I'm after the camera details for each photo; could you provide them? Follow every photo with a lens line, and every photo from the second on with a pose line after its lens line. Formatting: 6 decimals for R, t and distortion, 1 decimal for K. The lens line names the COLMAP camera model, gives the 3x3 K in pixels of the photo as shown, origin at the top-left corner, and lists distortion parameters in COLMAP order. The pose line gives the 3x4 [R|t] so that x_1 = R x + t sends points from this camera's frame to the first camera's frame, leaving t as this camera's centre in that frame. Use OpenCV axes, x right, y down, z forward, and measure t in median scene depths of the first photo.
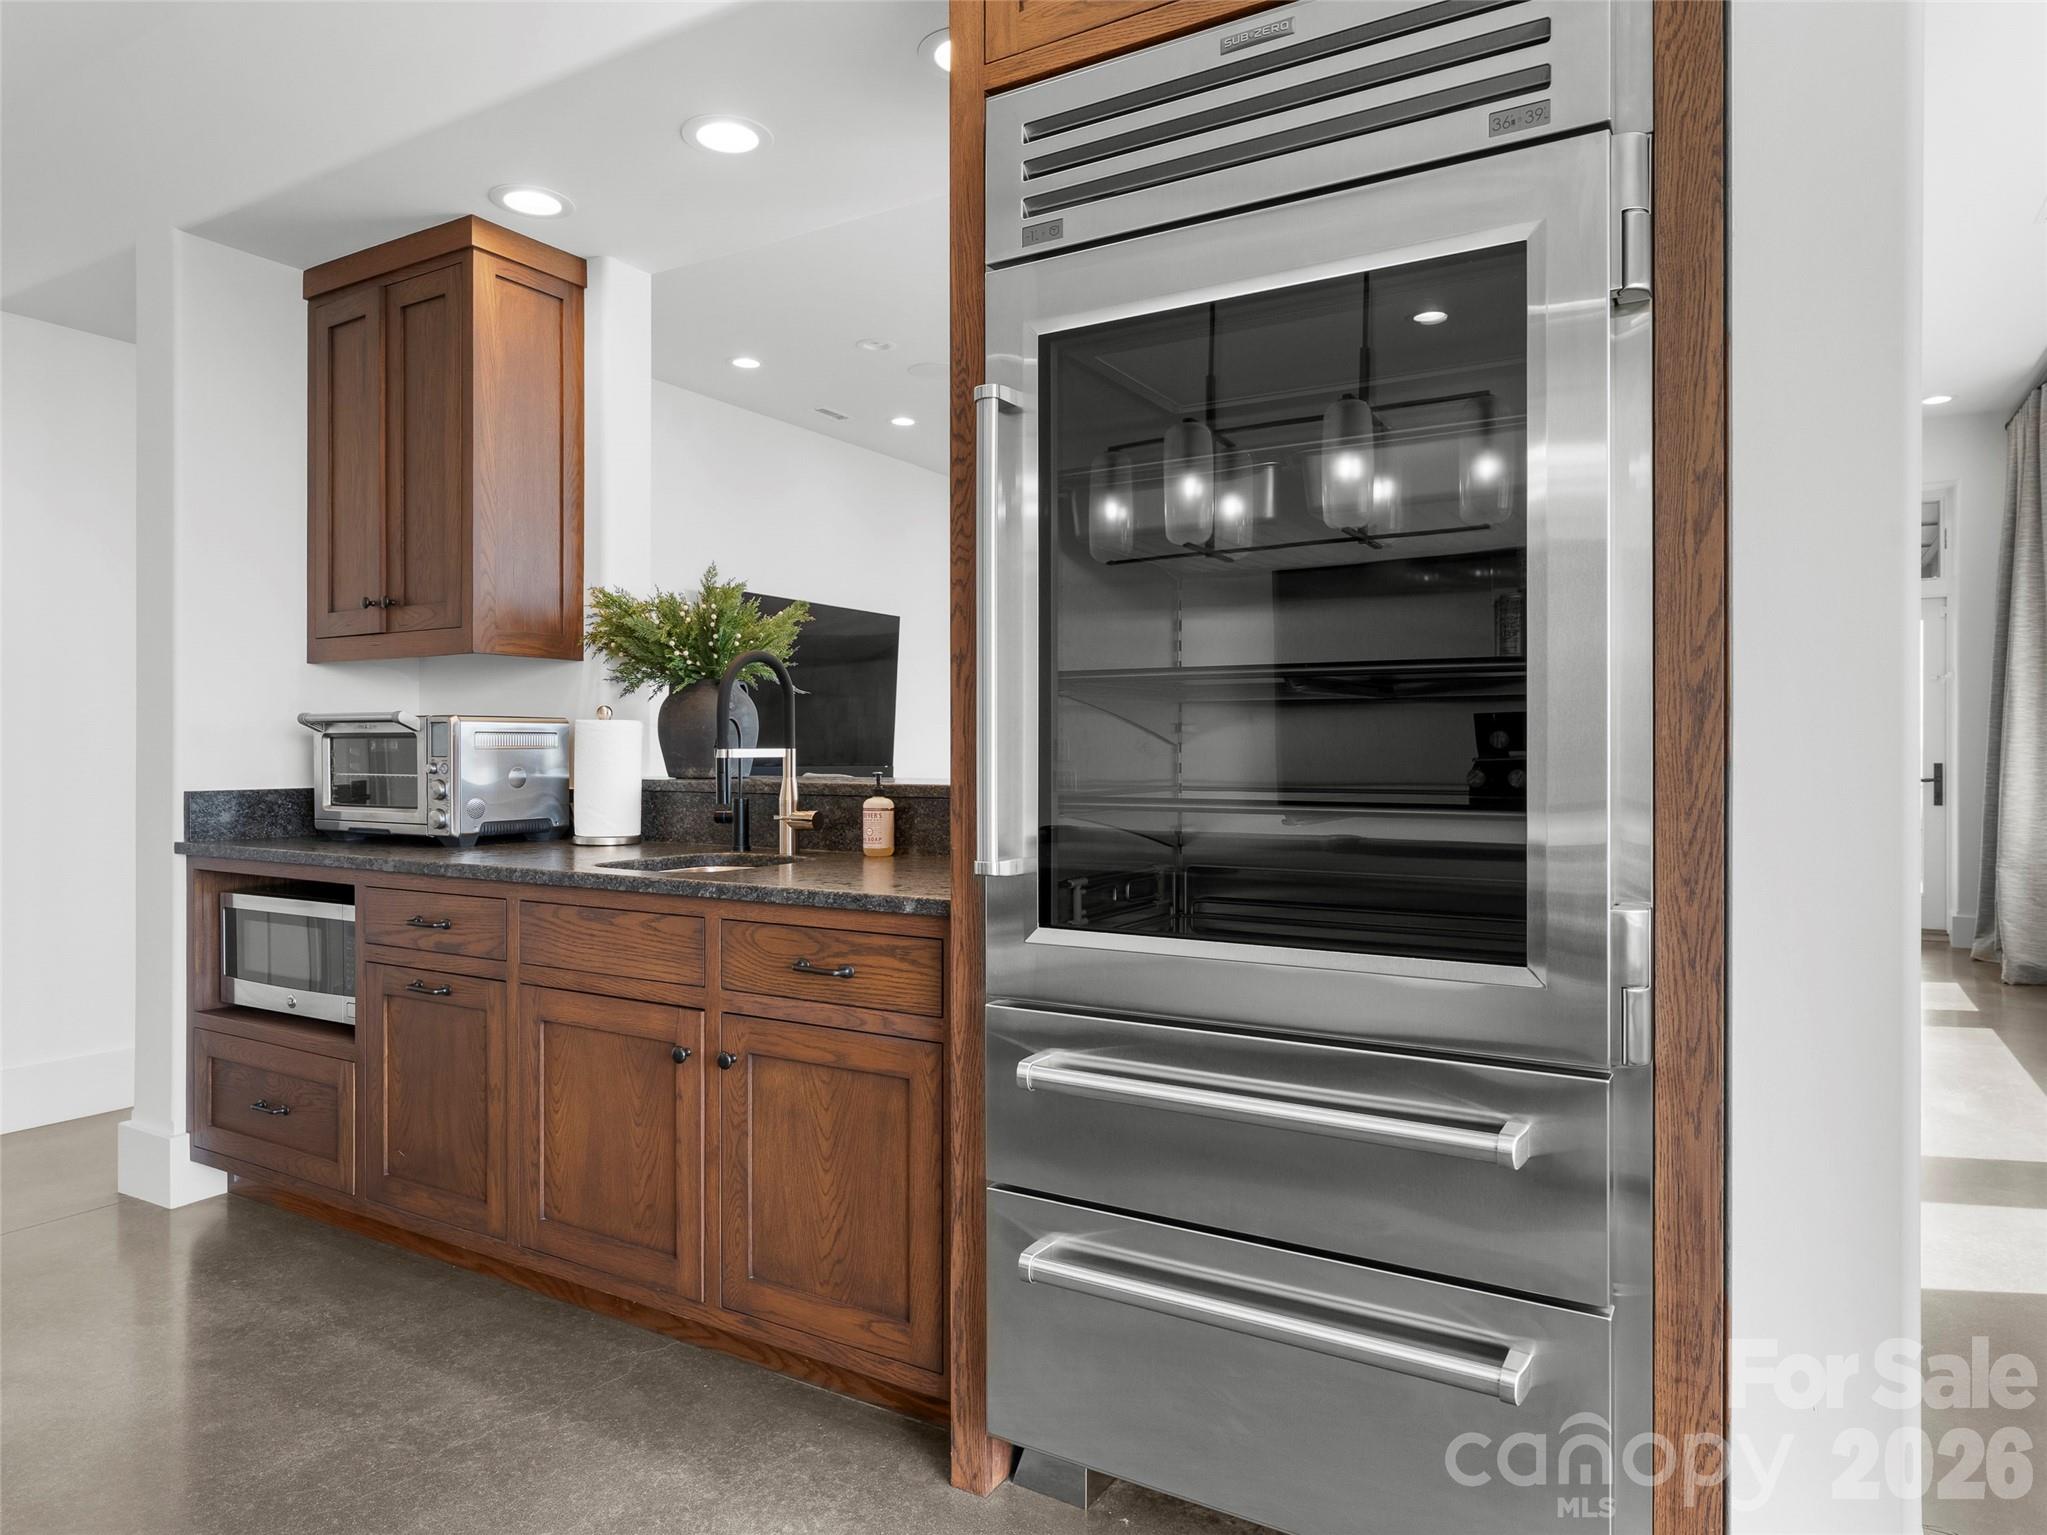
lens RADIAL K [[1295.1, 0, 1023.7], [0, 1295.1, 759.6], [0, 0, 1]] dist [0.002568, 0.000795]
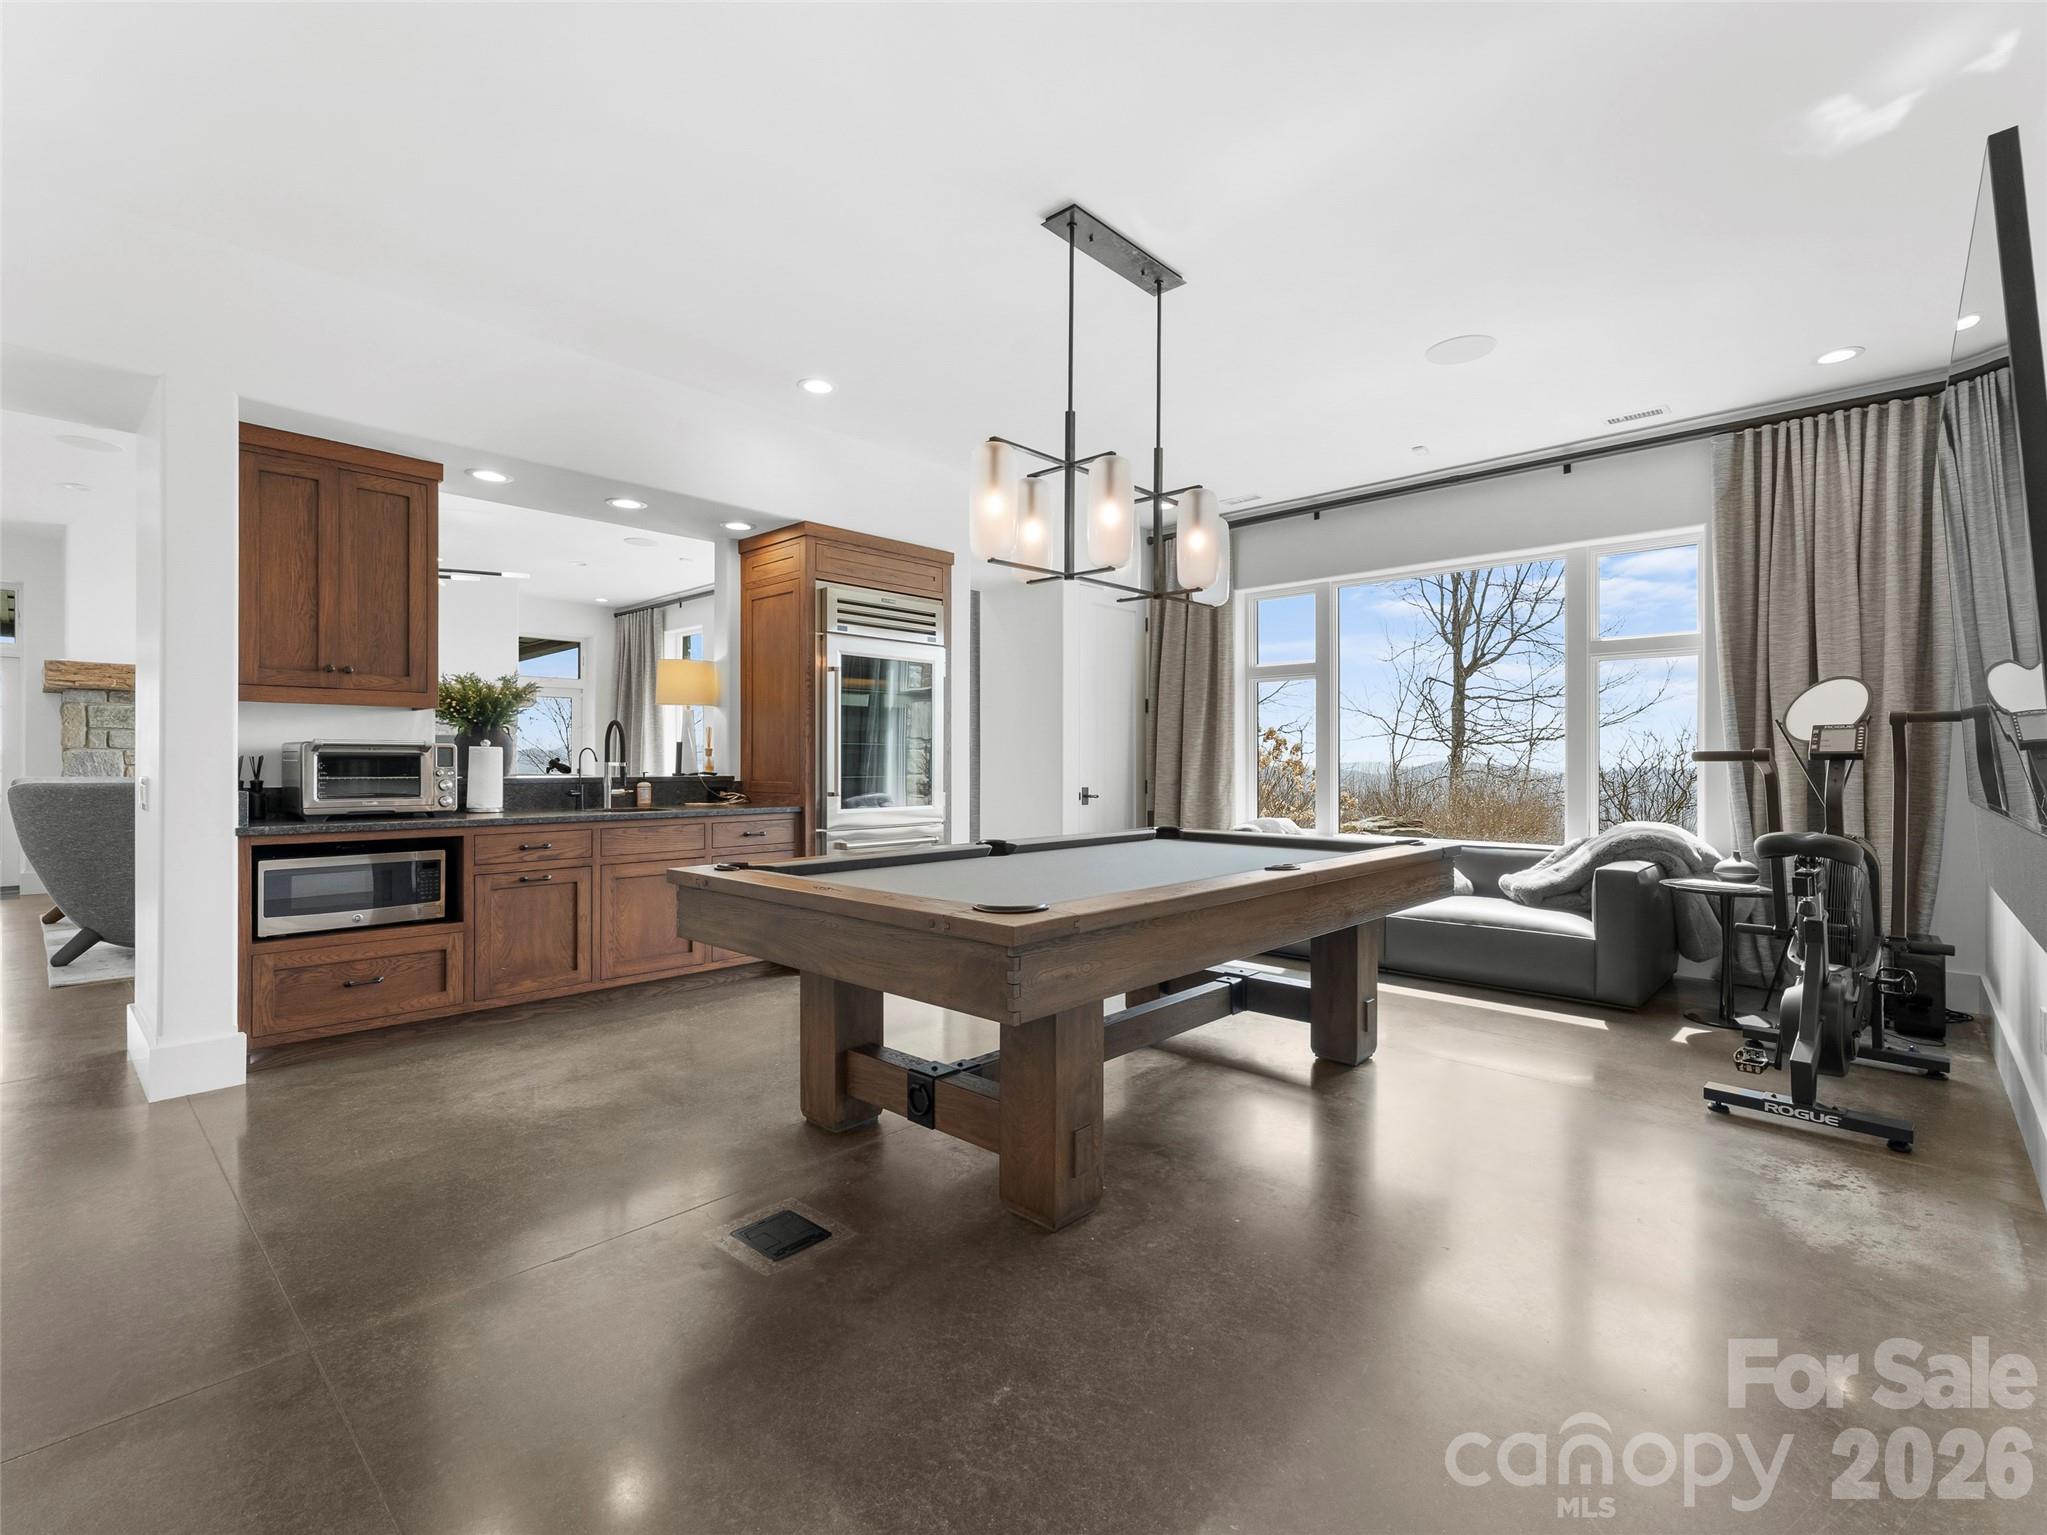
lens RADIAL K [[940.6, 0, 1026.4], [0, 940.6, 766.2], [0, 0, 1]] dist [-0.000731, -0.000179]
pose [[0.207226, -0.003361, 0.978287, -1.758385], [0.008364, 0.999964, 0.001664, 0.001631], [-0.978257, 0.007838, 0.207247, -0.074747]]
